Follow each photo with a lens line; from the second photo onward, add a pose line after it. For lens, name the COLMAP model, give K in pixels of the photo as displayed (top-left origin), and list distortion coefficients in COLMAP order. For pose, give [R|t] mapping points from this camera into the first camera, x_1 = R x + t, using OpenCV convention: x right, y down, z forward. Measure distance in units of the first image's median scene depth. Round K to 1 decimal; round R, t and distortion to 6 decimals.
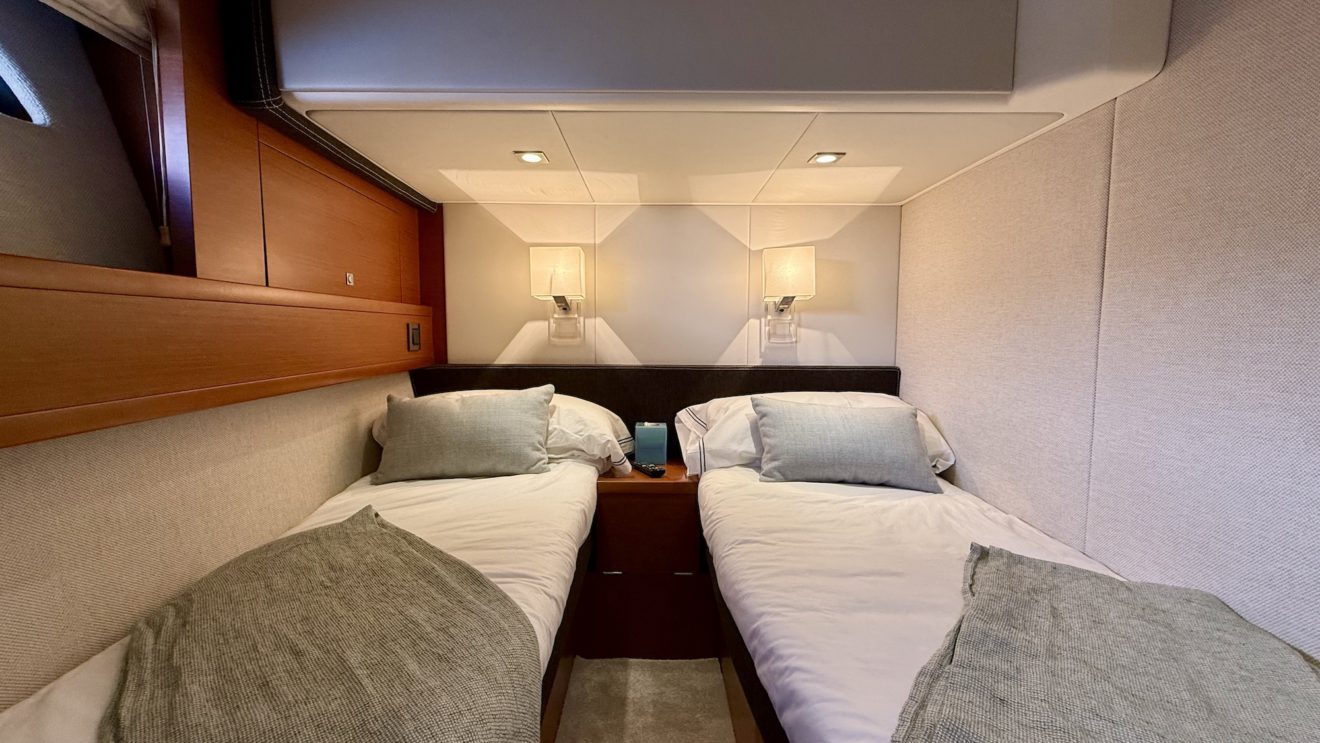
lens RADIAL K [[529.5, 0, 656.8], [0, 529.5, 370.4], [0, 0, 1]] dist [-0.000411, 0.000199]
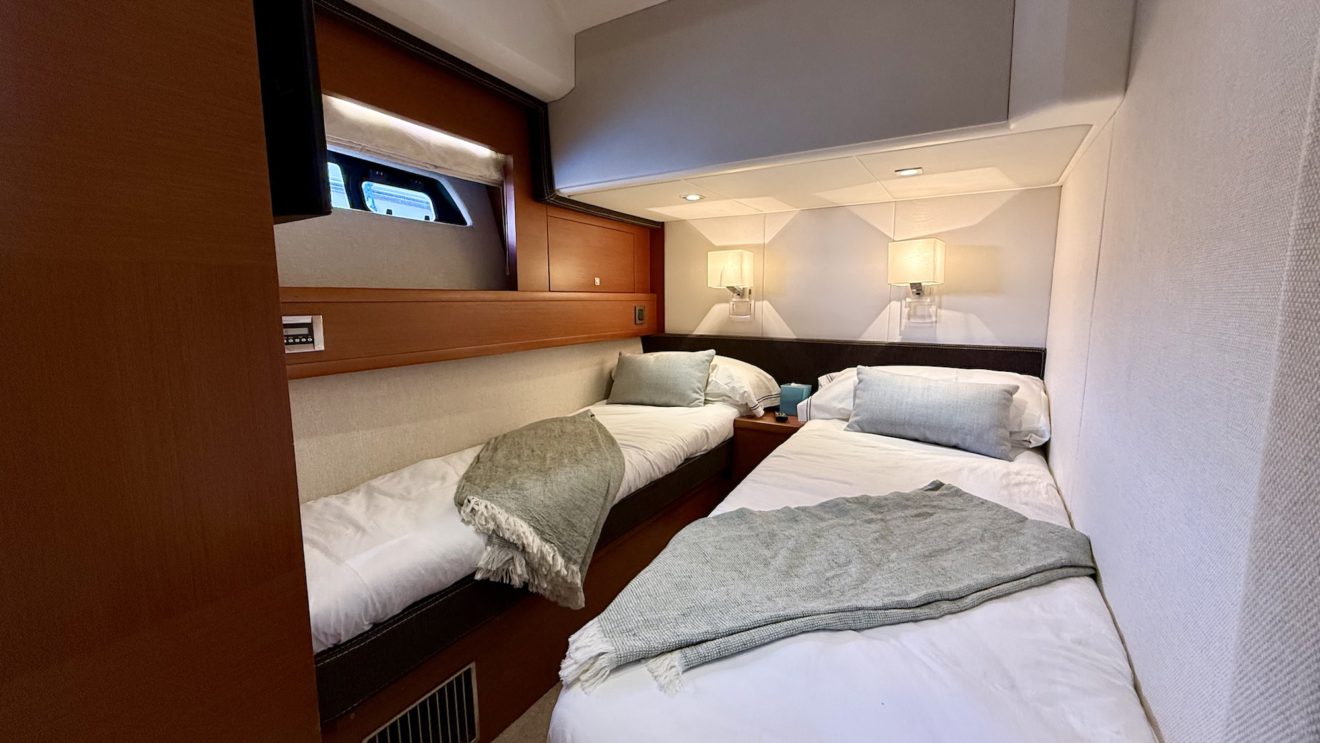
lens RADIAL K [[529.5, 0, 652.2], [0, 529.5, 371.6], [0, 0, 1]] dist [-0.000411, 0.000199]
pose [[0.846856, 0.065657, -0.527753, 0.457828], [-0.034924, 0.997074, 0.068004, -0.006651], [0.530674, -0.039159, 0.846671, -0.331219]]
